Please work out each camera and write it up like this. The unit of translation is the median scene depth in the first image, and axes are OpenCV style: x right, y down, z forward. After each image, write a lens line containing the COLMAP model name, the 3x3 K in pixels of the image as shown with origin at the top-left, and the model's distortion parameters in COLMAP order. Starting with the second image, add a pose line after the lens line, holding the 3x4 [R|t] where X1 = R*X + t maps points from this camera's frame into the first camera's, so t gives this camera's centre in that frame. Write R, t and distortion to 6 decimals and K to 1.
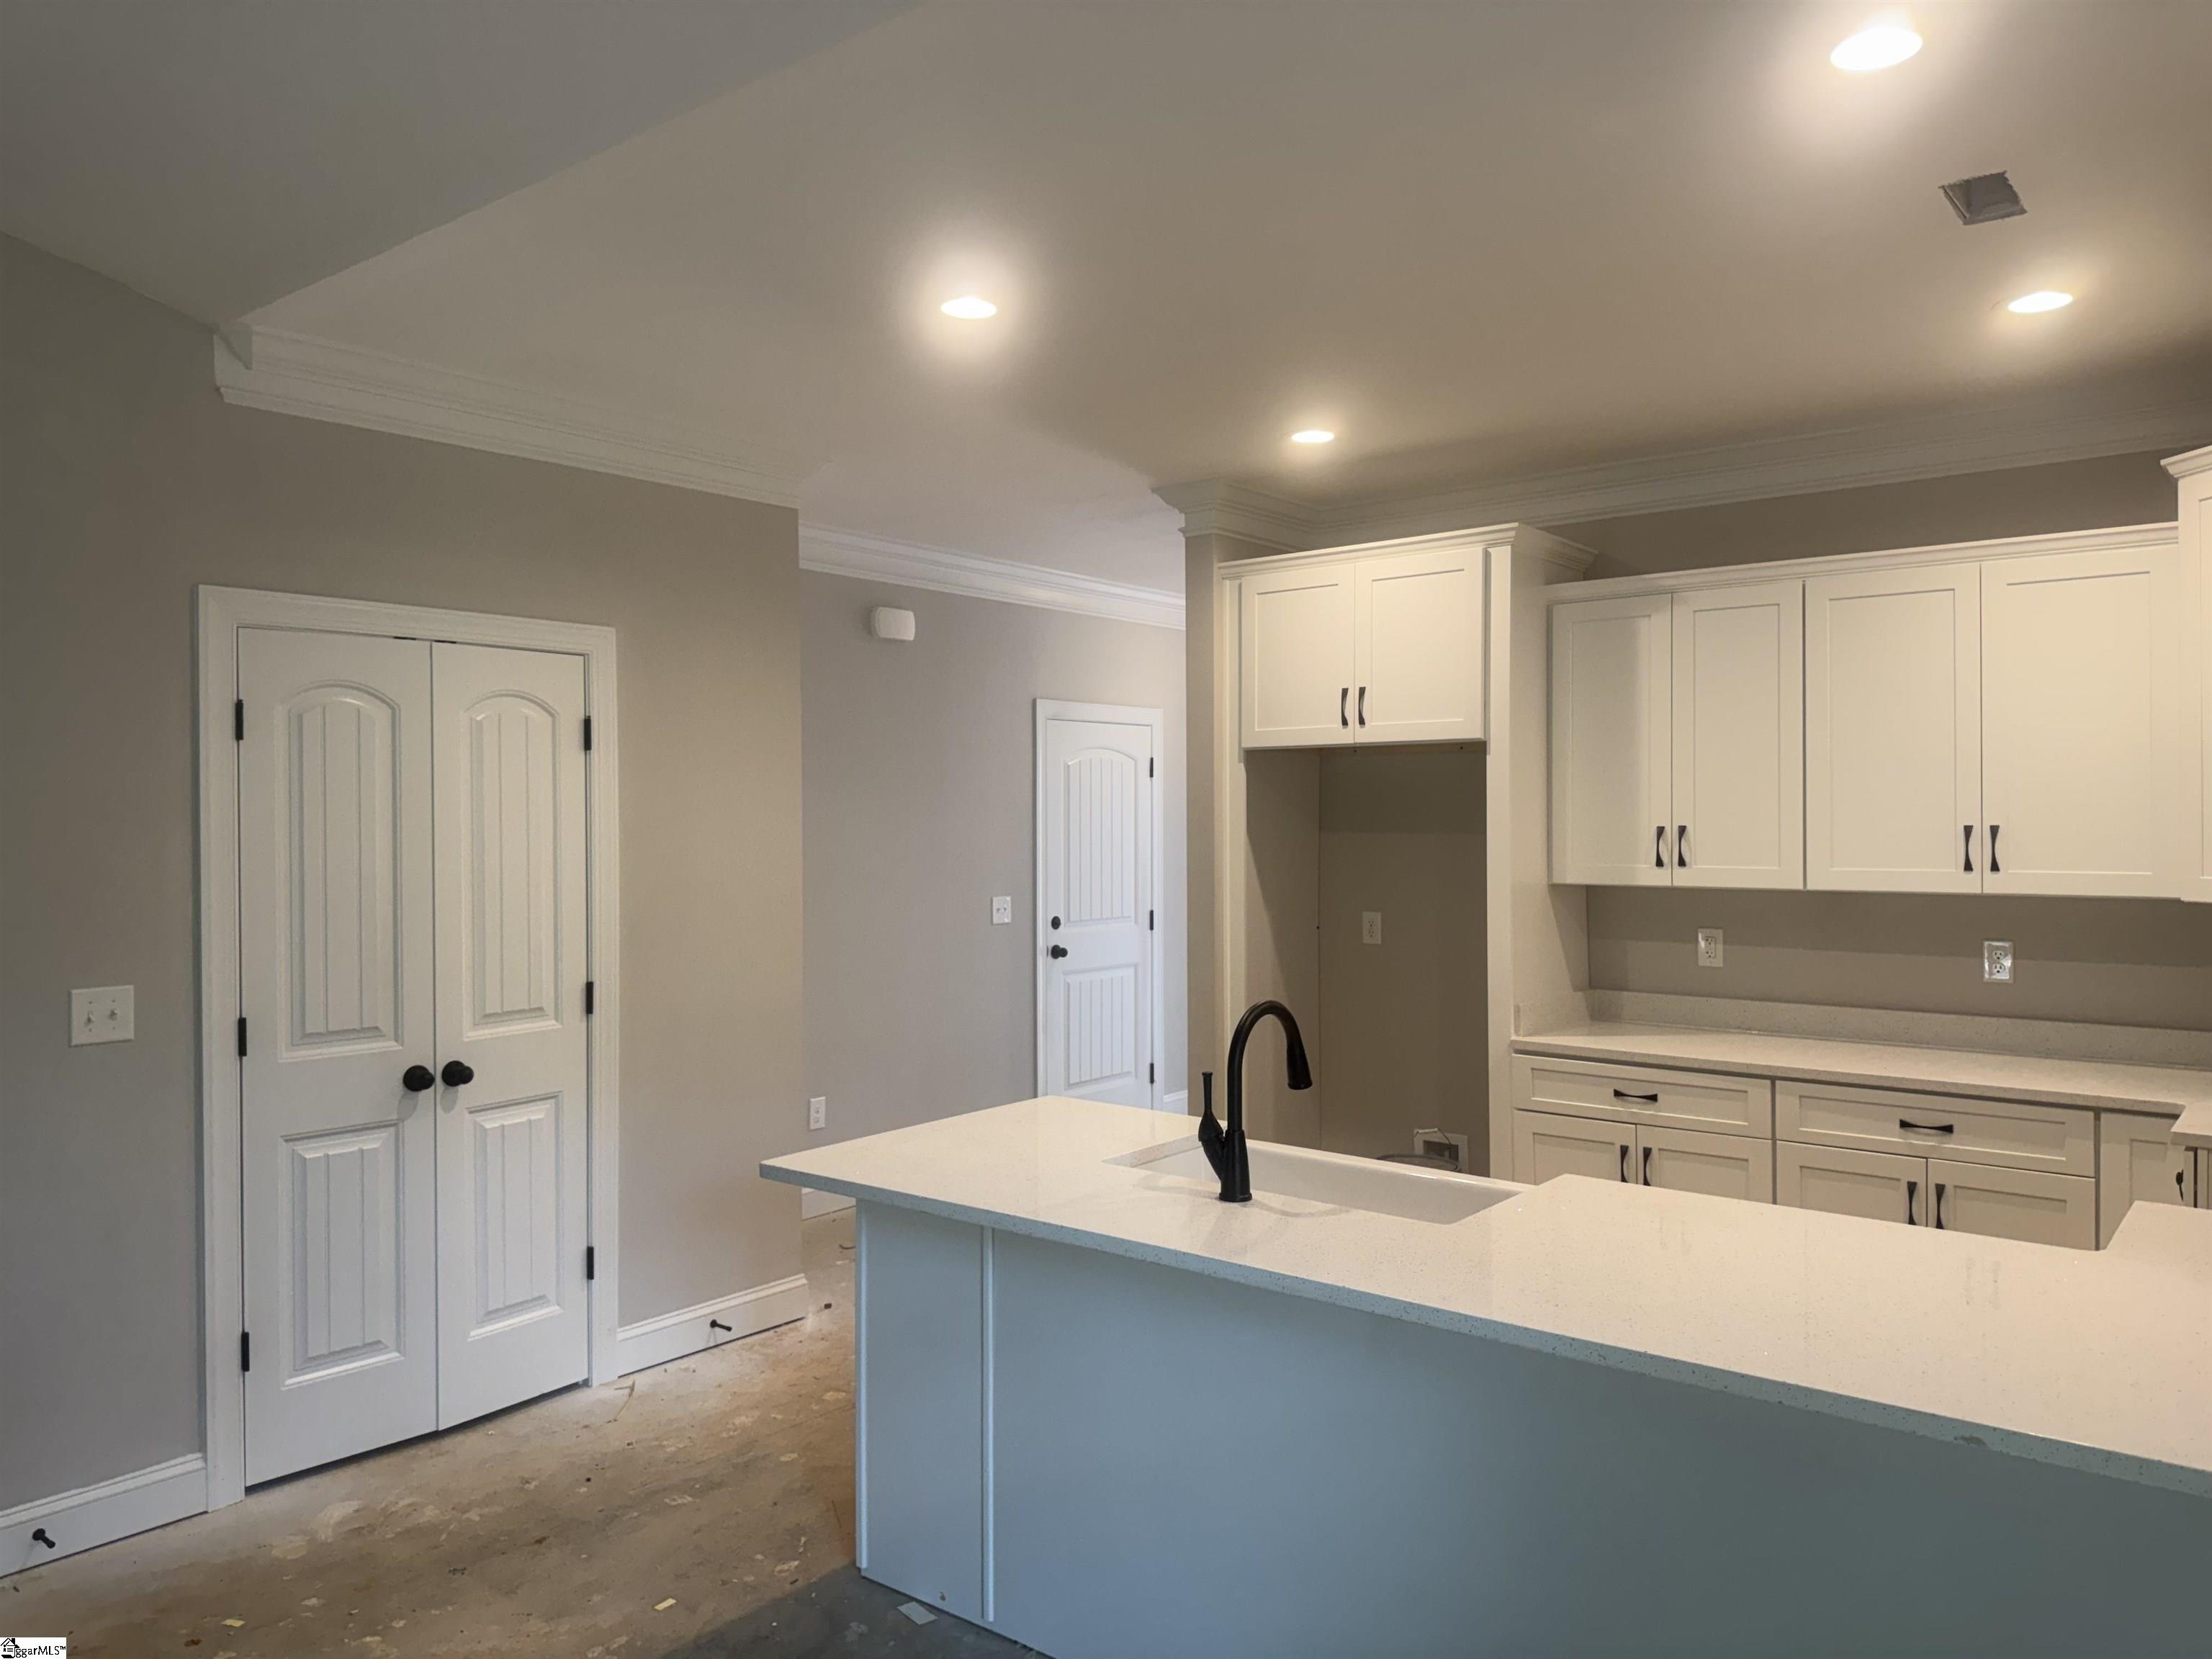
lens RADIAL K [[1567.0, 0, 1095.2], [0, 1567.0, 835.2], [0, 0, 1]] dist [0.002709, -0.004478]
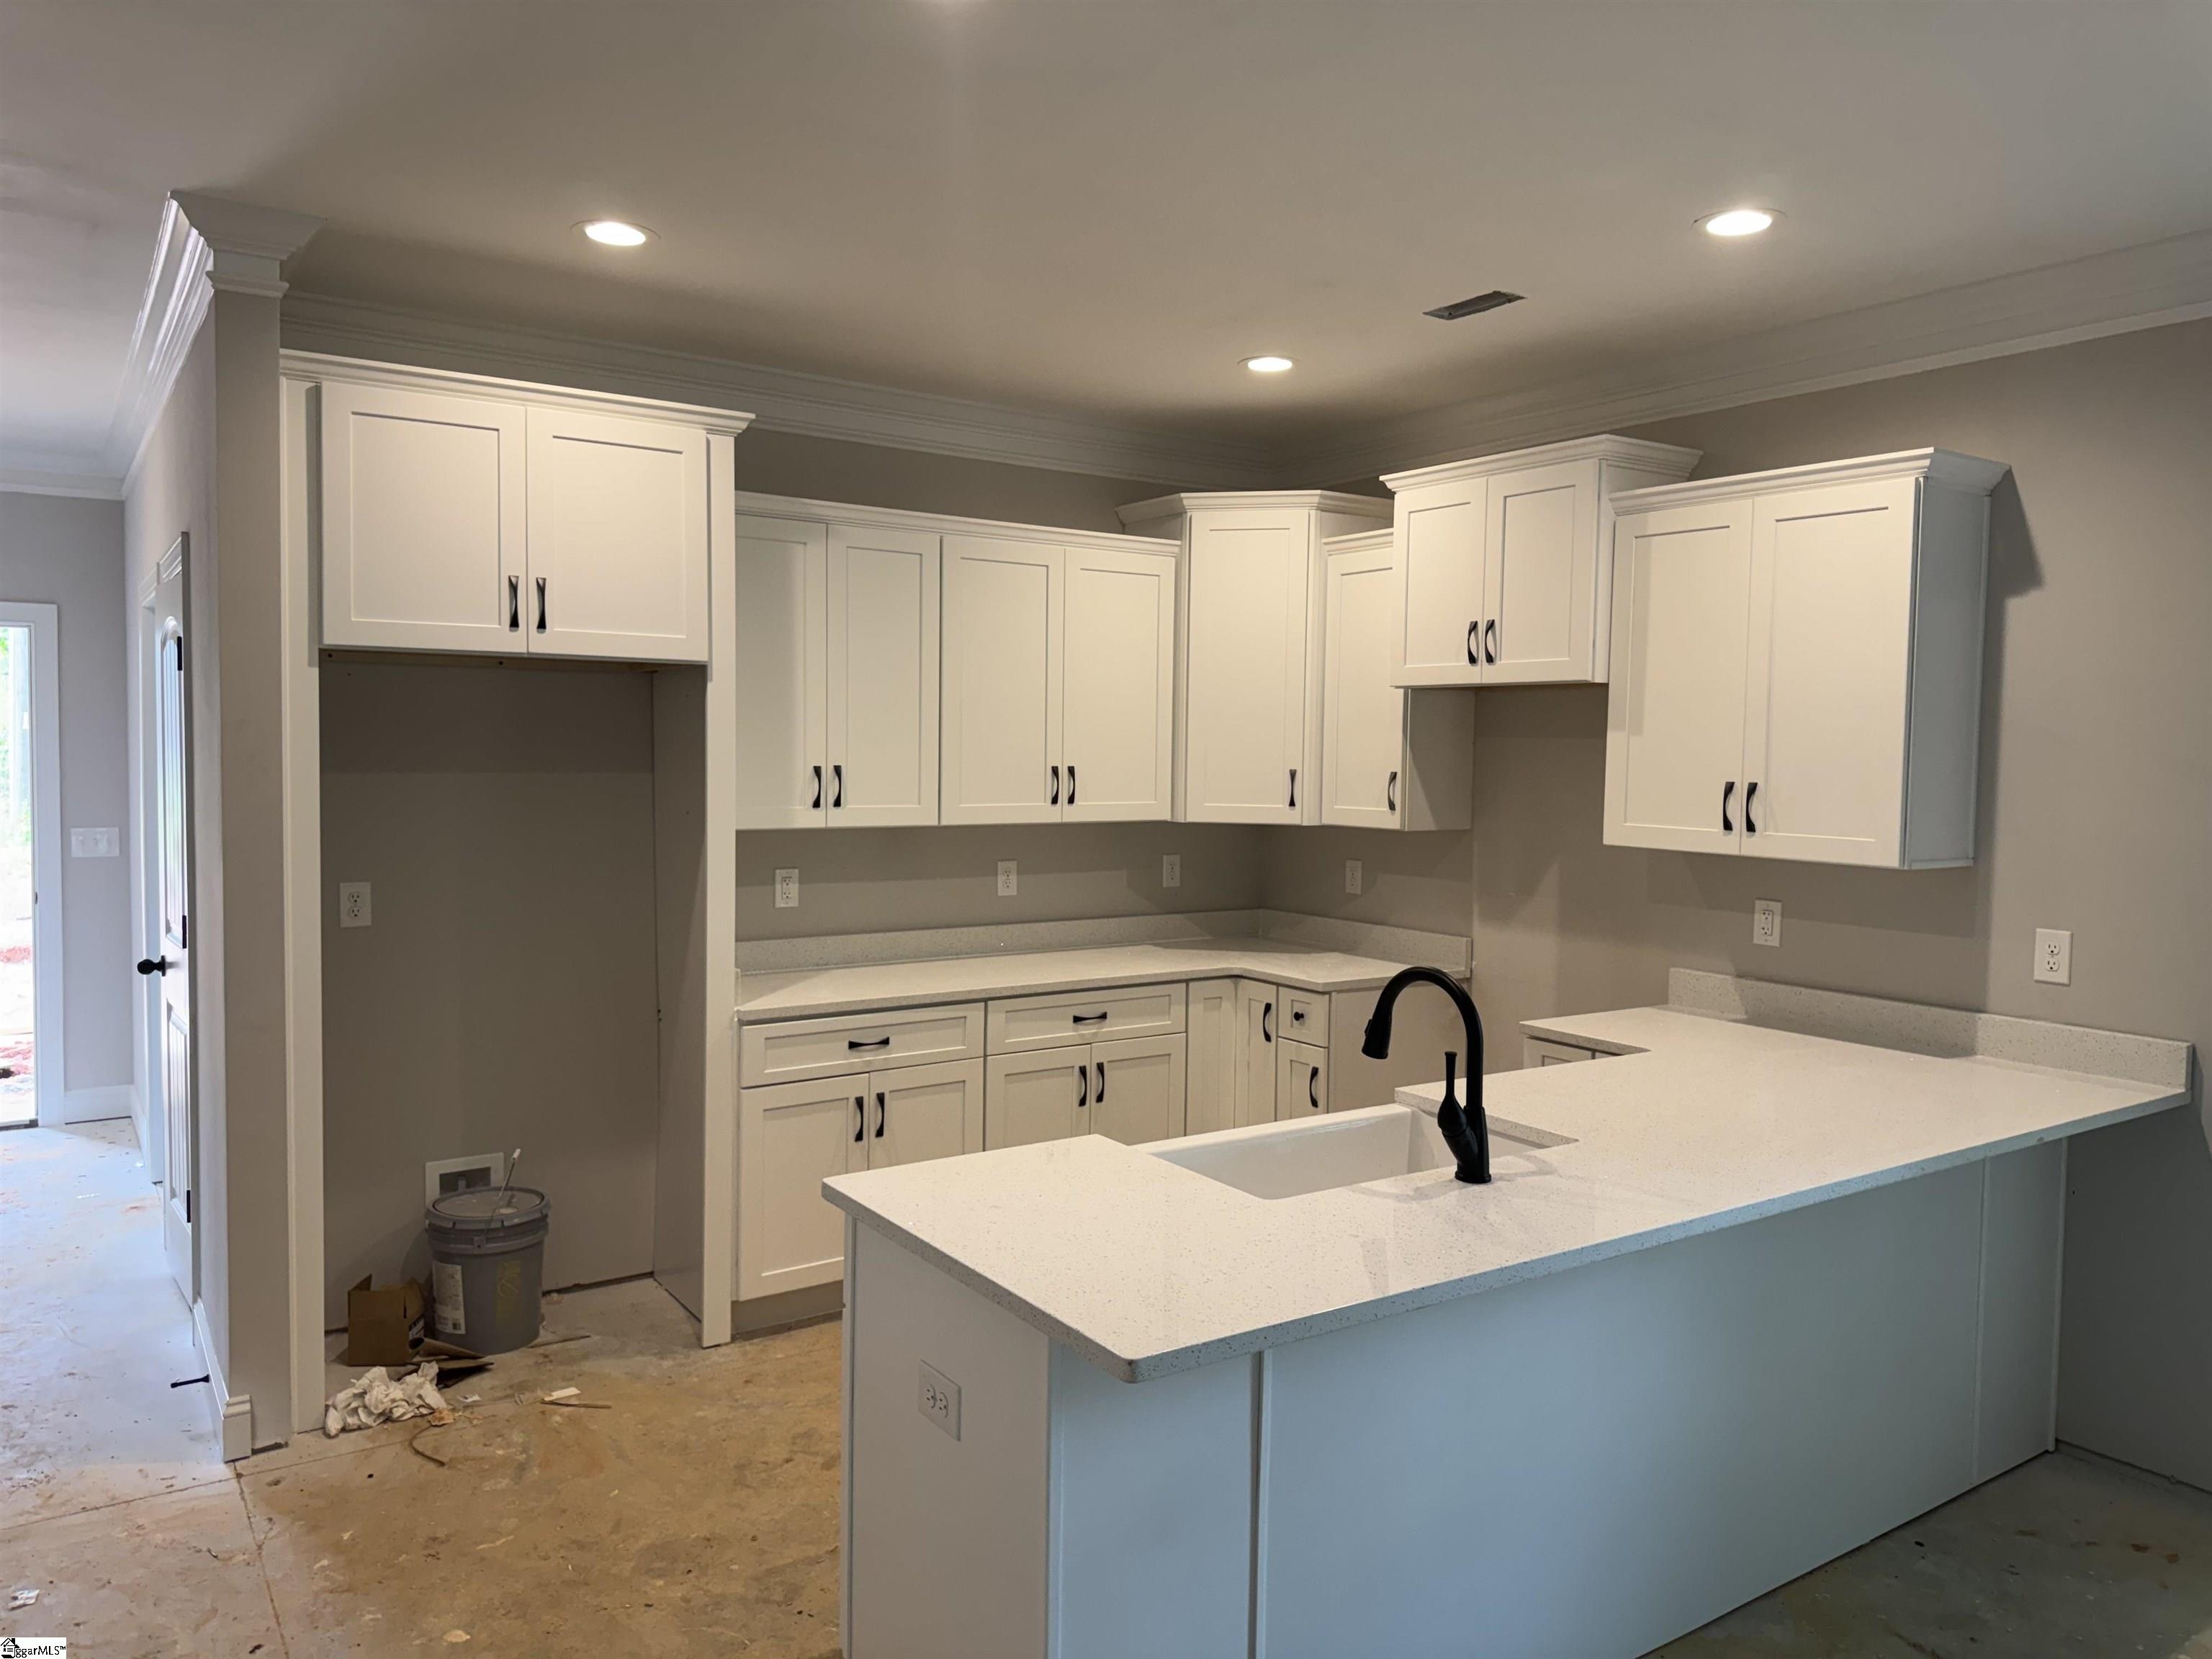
lens RADIAL K [[1567.0, 0, 1102.2], [0, 1567.0, 833.2], [0, 0, 1]] dist [0.002709, -0.004478]
pose [[0.257621, -0.036914, 0.965541, -0.541034], [0.004344, 0.999304, 0.037045, 0.000862], [-0.966236, -0.005349, 0.257602, 0.600652]]
